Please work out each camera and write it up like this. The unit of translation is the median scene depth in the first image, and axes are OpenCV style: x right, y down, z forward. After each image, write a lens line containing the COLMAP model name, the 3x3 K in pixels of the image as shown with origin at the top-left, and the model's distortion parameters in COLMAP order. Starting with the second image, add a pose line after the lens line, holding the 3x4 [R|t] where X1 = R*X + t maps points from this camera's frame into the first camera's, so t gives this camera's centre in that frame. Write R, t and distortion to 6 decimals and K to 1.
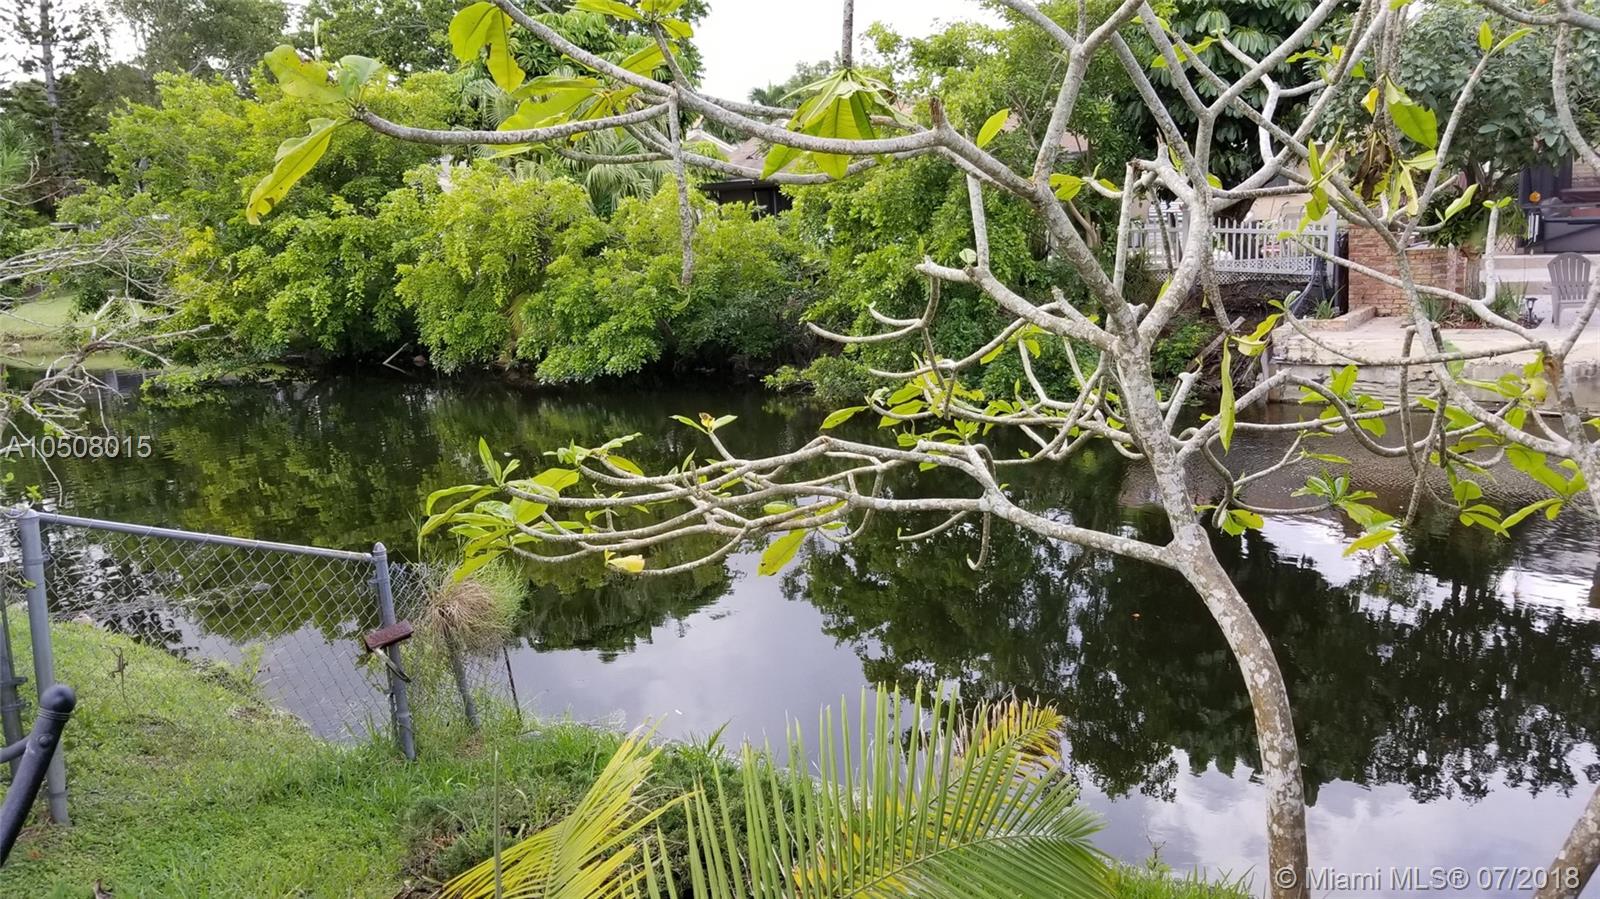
lens RADIAL K [[1256.1, 0, 800.0], [0, 1256.1, 449.5], [0, 0, 1]] dist [0.006134, 0.001007]
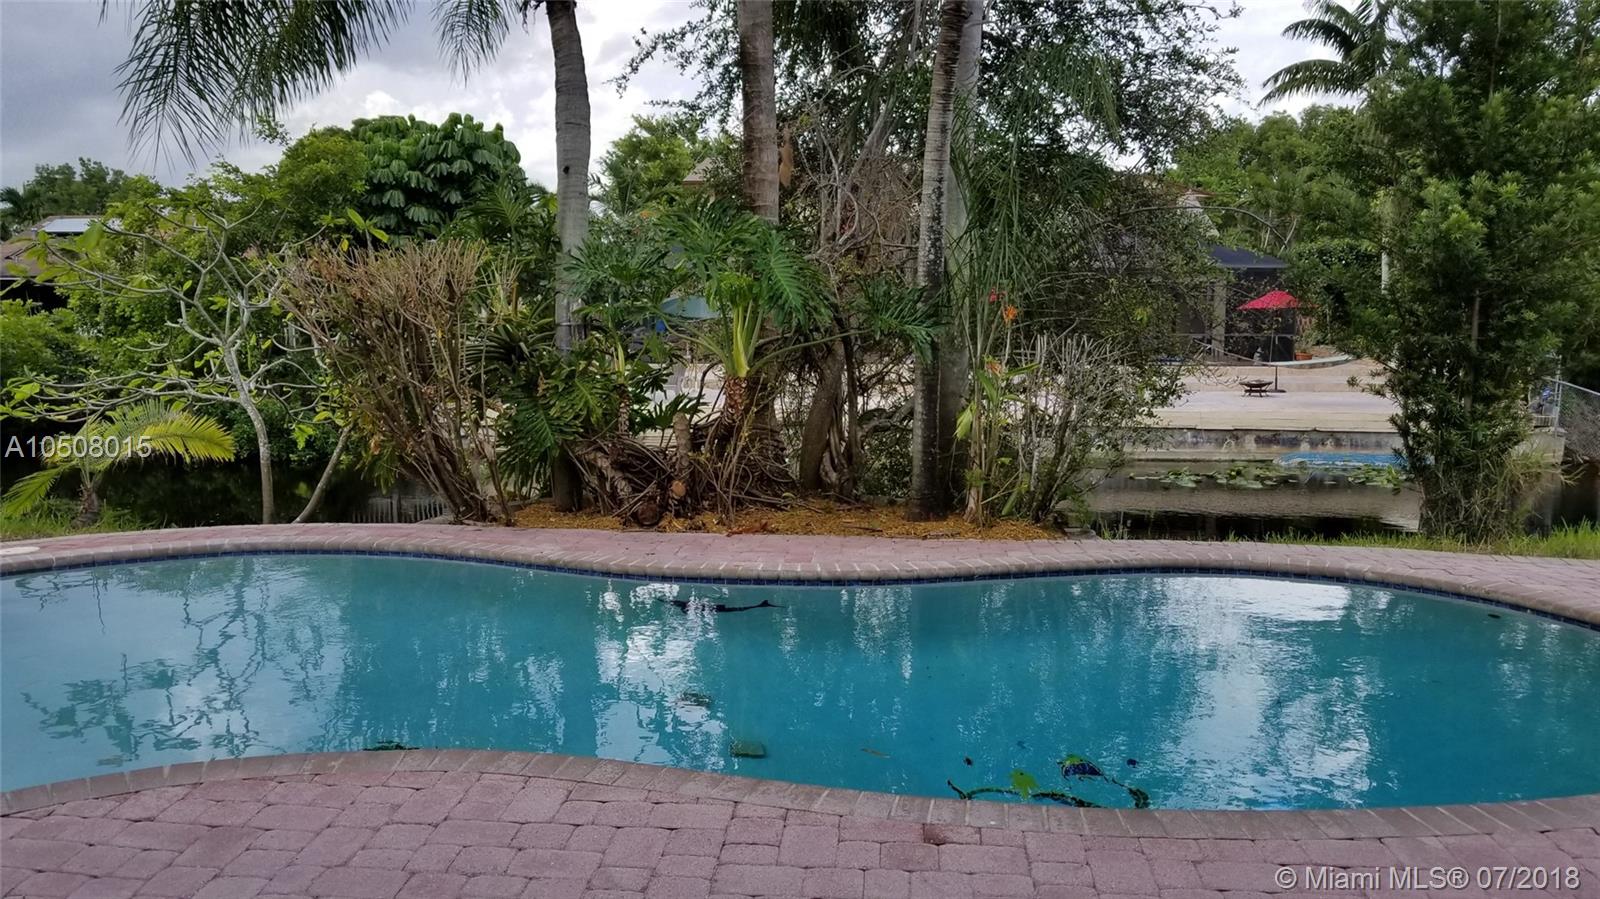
lens RADIAL K [[1256.1, 0, 800.0], [0, 1256.1, 449.5], [0, 0, 1]] dist [0.006134, 0.001007]
pose [[0.856247, -0.011998, 0.516427, -0.030521], [0.058509, 0.995549, -0.073879, 0.084946], [-0.513242, 0.093474, 0.853139, -0.428475]]
